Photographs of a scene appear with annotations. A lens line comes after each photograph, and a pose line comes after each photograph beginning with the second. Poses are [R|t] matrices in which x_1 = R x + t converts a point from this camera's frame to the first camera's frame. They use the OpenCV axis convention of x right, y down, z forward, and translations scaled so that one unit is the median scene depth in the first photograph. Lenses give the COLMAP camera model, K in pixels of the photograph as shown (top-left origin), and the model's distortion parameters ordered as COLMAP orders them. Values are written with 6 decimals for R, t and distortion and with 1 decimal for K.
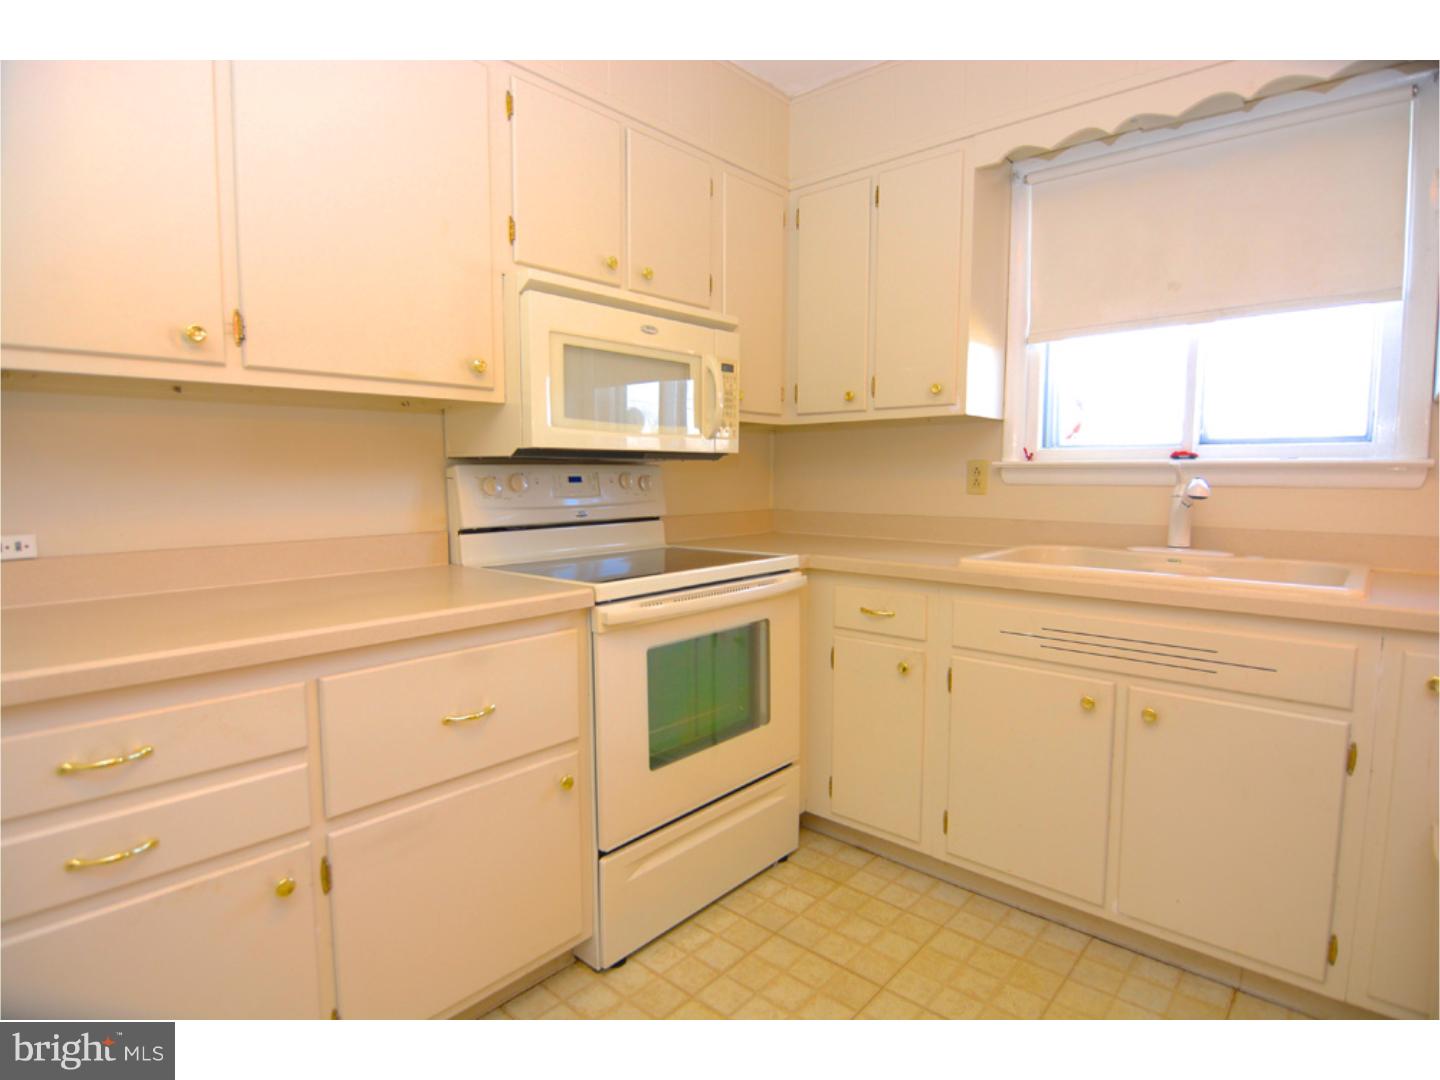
lens RADIAL K [[756.9, 0, 720.7], [0, 756.9, 534.7], [0, 0, 1]] dist [-0.015295, -0.004054]
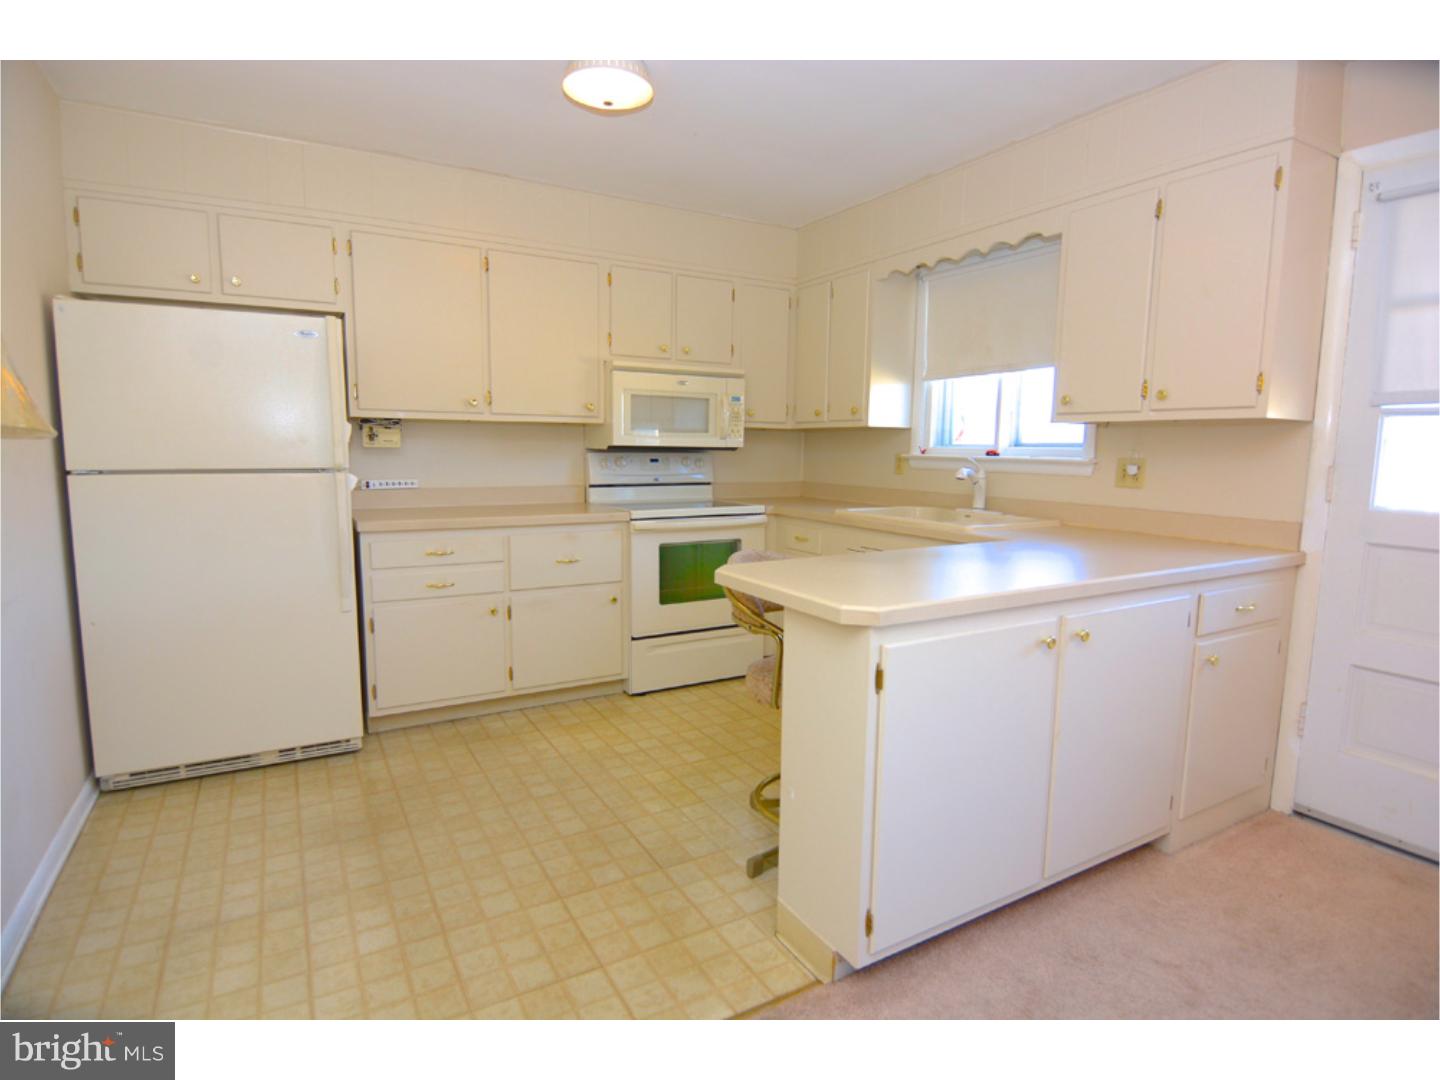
lens RADIAL K [[756.9, 0, 727.5], [0, 756.9, 535.6], [0, 0, 1]] dist [-0.015295, -0.004054]
pose [[0.950170, 0.051316, -0.307481, 0.613421], [-0.040405, 0.998311, 0.041753, 0.028798], [0.309104, -0.027248, 0.950638, -0.779691]]
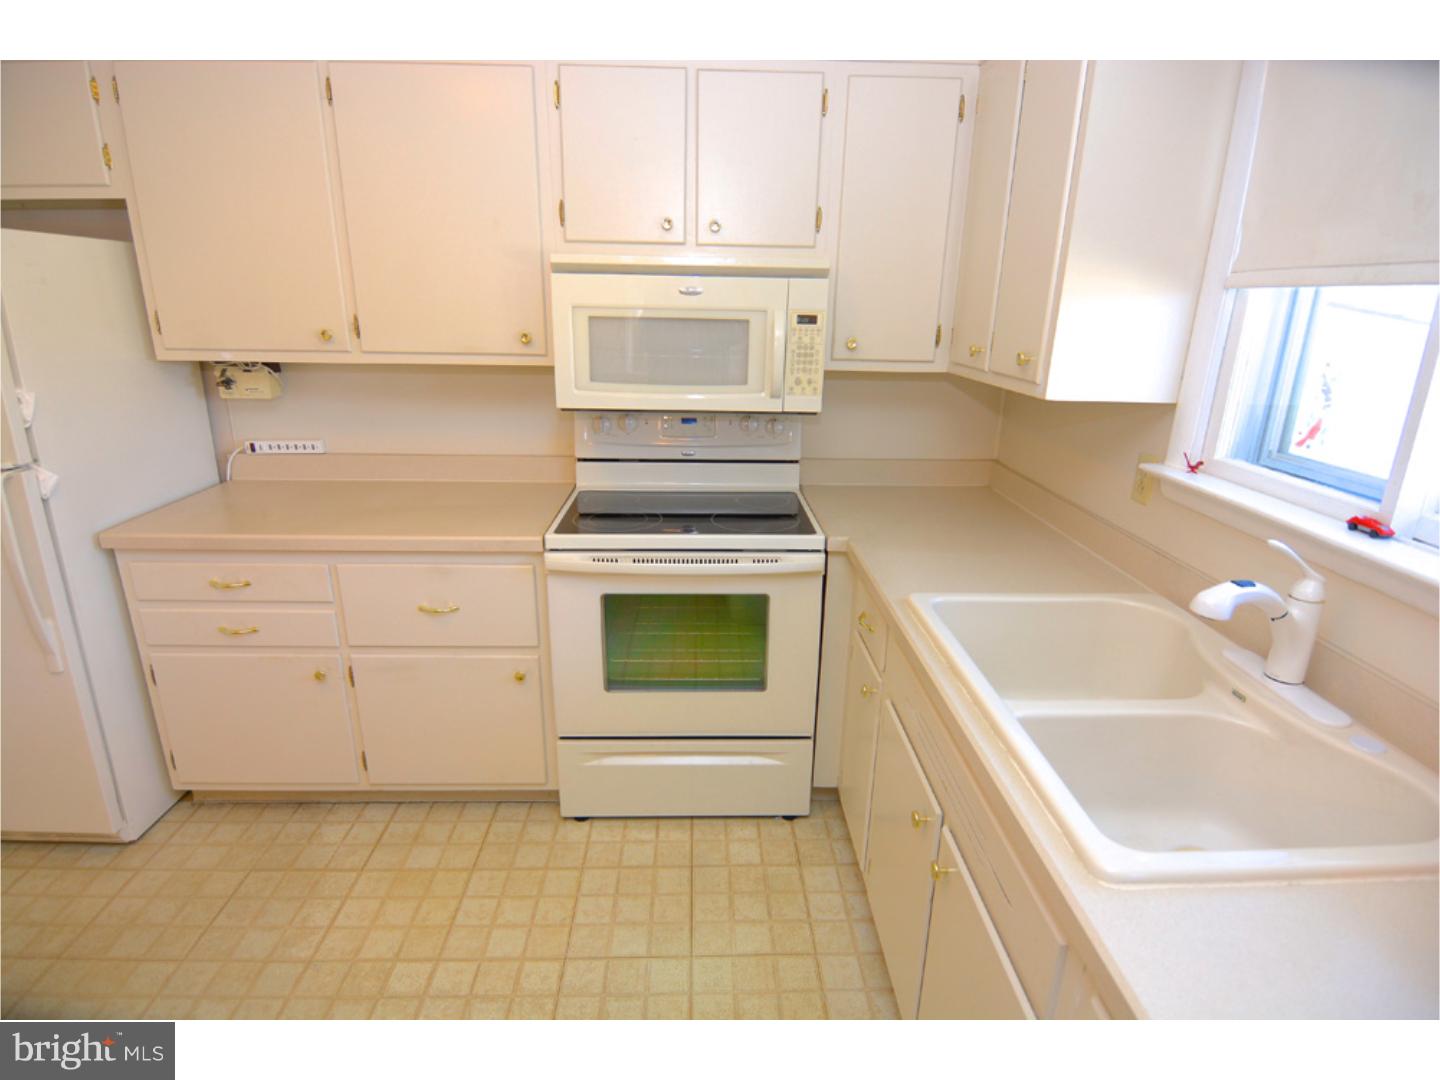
lens RADIAL K [[756.9, 0, 731.5], [0, 756.9, 537.0], [0, 0, 1]] dist [-0.015295, -0.004054]
pose [[0.689215, 0.233653, -0.685848, 0.705273], [-0.081670, 0.965597, 0.246887, -0.205254], [0.719939, -0.114145, 0.684587, 0.306456]]
